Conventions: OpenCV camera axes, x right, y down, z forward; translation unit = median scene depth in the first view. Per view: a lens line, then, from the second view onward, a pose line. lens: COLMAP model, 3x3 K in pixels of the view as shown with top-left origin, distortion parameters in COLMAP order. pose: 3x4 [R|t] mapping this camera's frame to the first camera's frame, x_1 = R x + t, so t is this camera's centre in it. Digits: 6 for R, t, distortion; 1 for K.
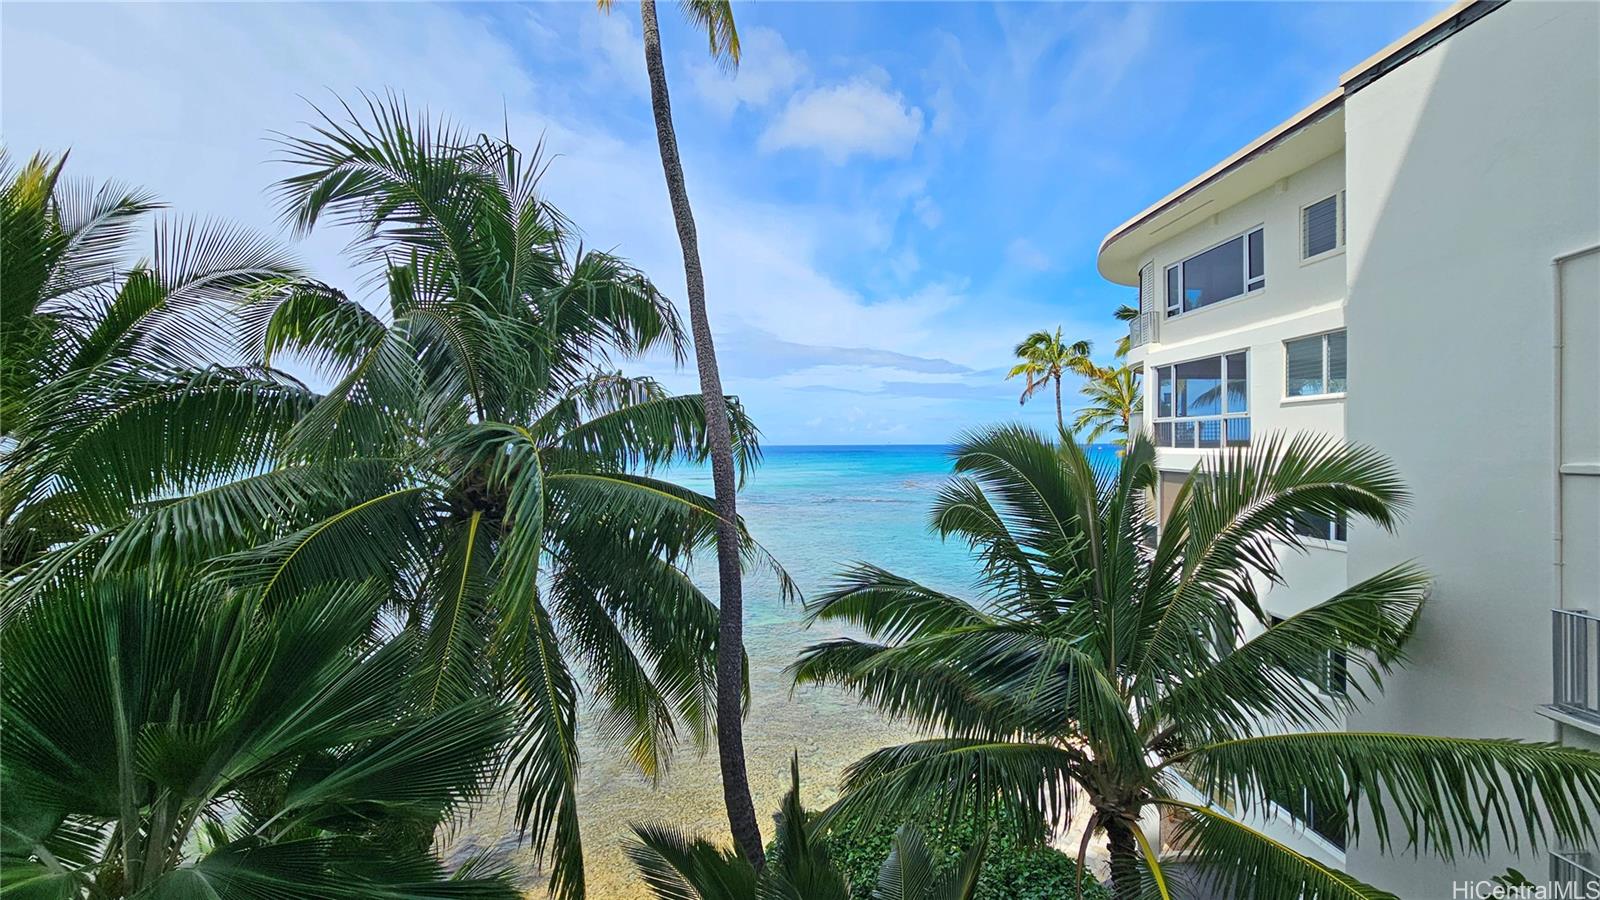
lens RADIAL K [[645.2, 0, 800.0], [0, 645.2, 450.0], [0, 0, 1]] dist [0.001421, 0.000012]
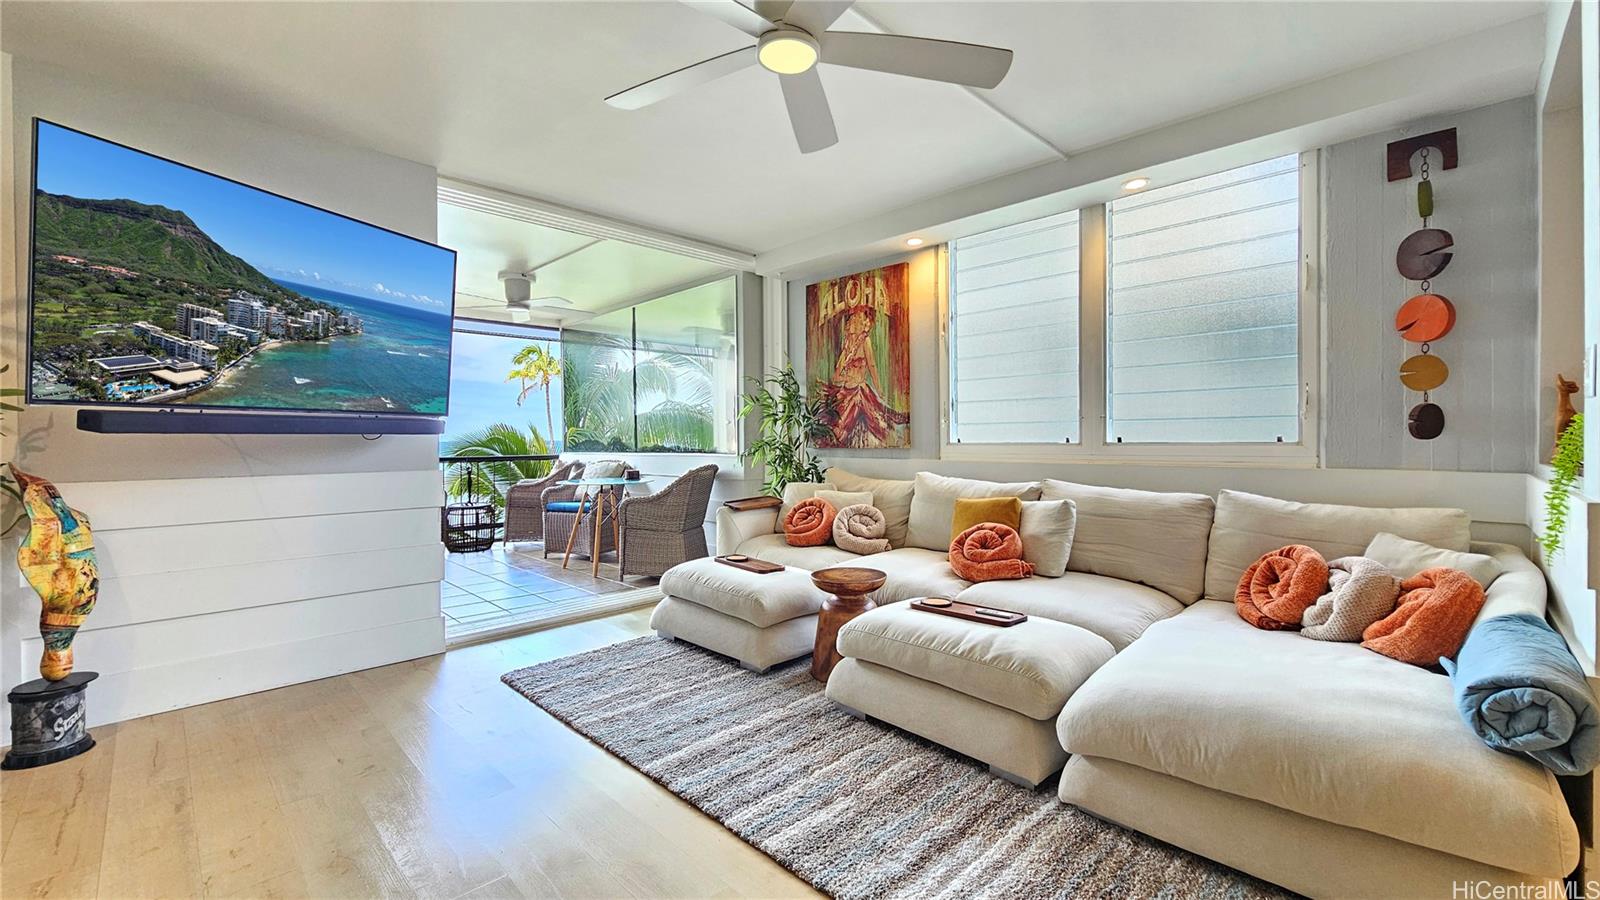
lens RADIAL K [[654.1, 0, 800.0], [0, 654.1, 450.0], [0, 0, 1]] dist [-0.001813, 0.000105]
pose [[0.745572, -0.011647, 0.666324, -0.069629], [0.007811, 0.999931, 0.008738, 0.005279], [-0.666380, -0.001310, 0.745612, -0.241453]]
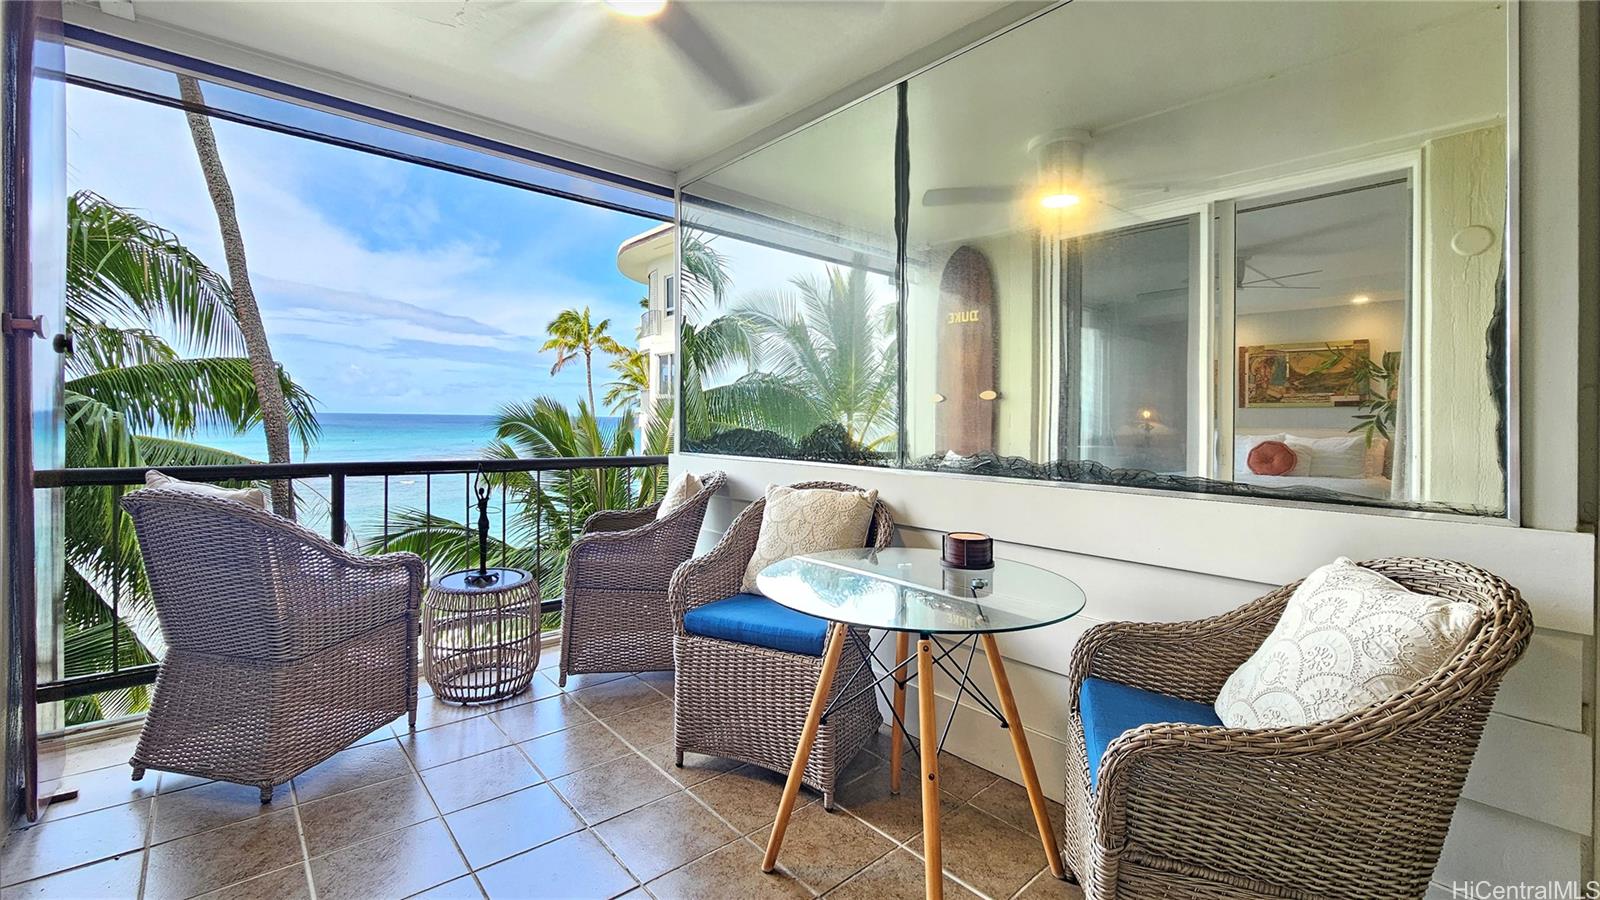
lens RADIAL K [[664.2, 0, 751.7], [0, 664.2, 453.4], [0, 0, 1]] dist [0.074144, 0.000008]
pose [[0.815692, -0.009391, 0.578410, -0.029509], [-0.018541, 0.998930, 0.042366, 0.002257], [-0.578189, -0.045282, 0.814645, -0.099613]]
